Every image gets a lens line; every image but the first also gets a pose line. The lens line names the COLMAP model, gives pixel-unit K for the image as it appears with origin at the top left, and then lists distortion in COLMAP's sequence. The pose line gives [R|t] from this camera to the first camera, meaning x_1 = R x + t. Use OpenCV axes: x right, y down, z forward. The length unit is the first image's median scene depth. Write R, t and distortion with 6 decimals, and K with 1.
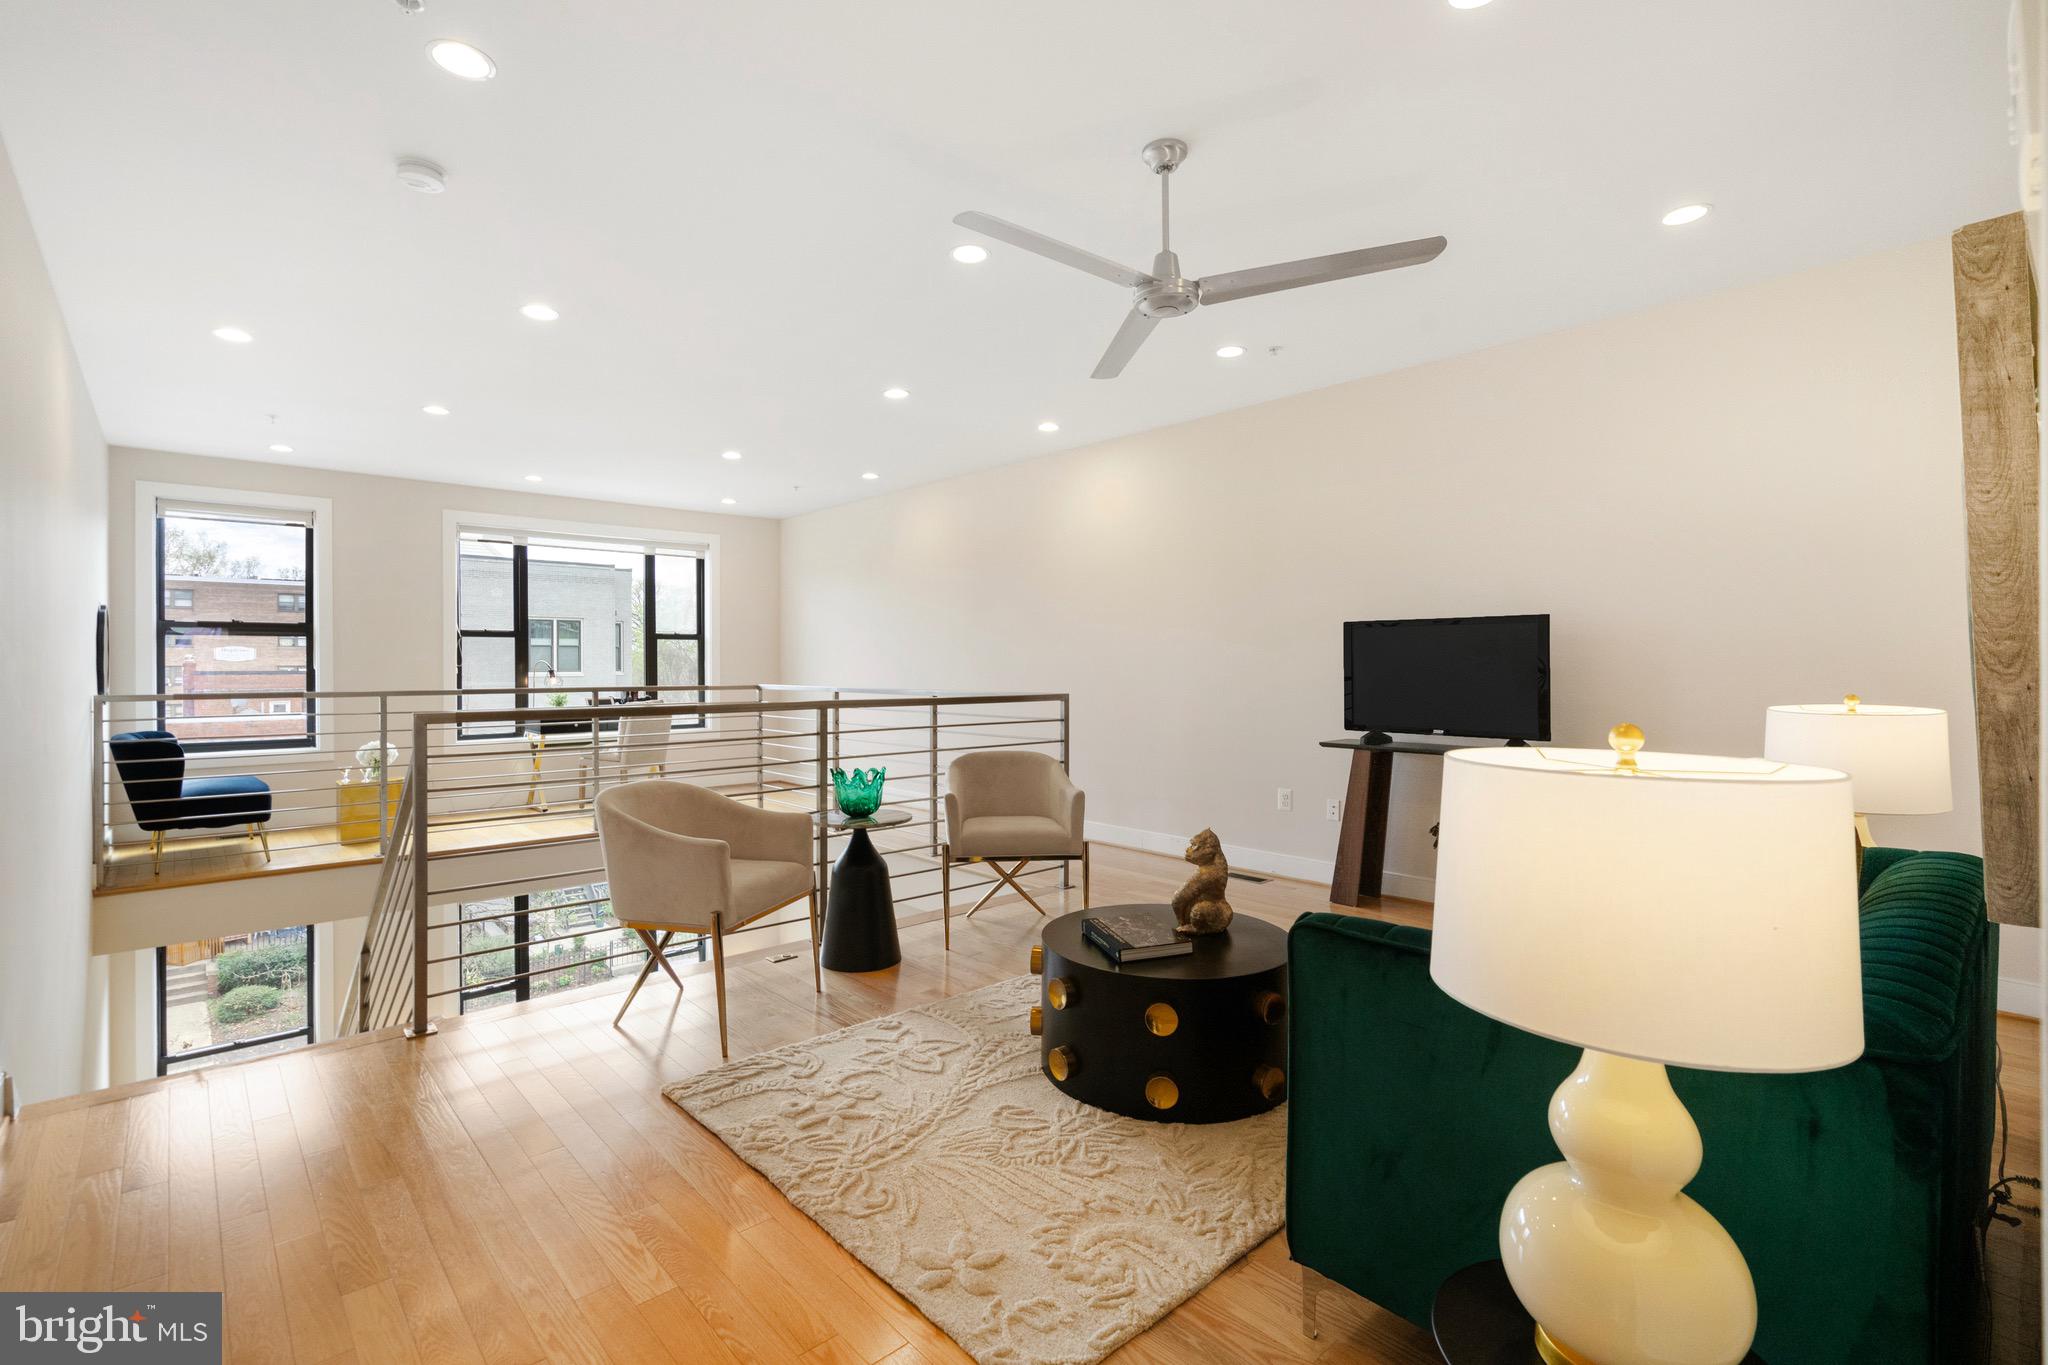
lens RADIAL K [[938.3, 0, 1024.0], [0, 938.3, 682.5], [0, 0, 1]] dist [-0.000099, 0.000041]
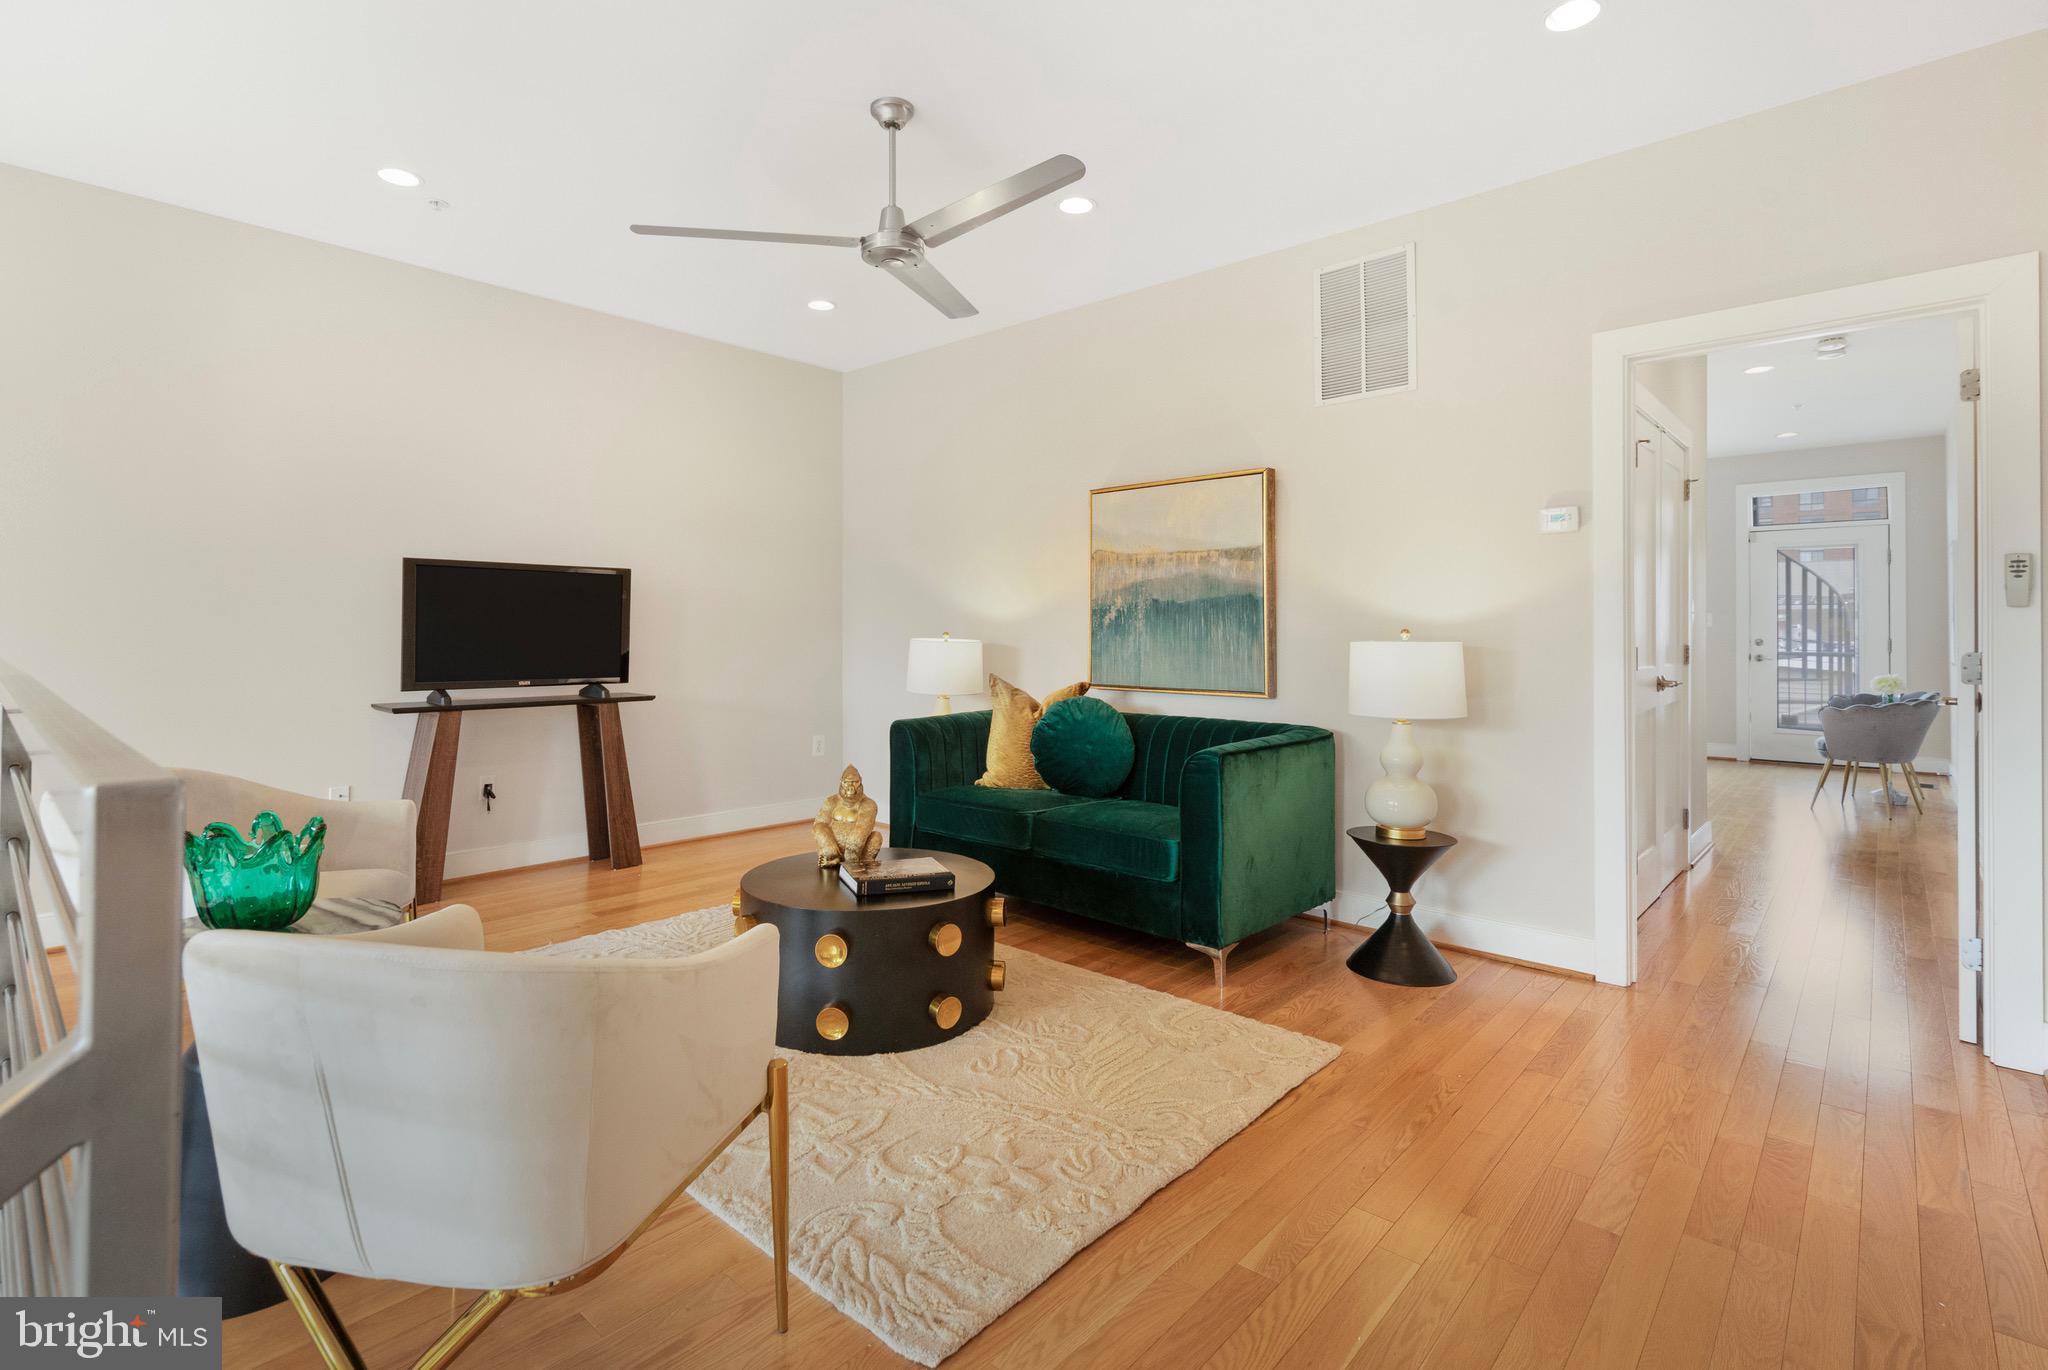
lens RADIAL K [[938.4, 0, 1023.7], [0, 938.4, 635.6], [0, 0, 1]] dist [-0.072912, -0.000028]
pose [[-0.105309, 0.002006, 0.994437, -0.862145], [0.017046, 0.999855, -0.000212, 0.021122], [-0.994293, 0.016929, -0.105328, 0.957445]]
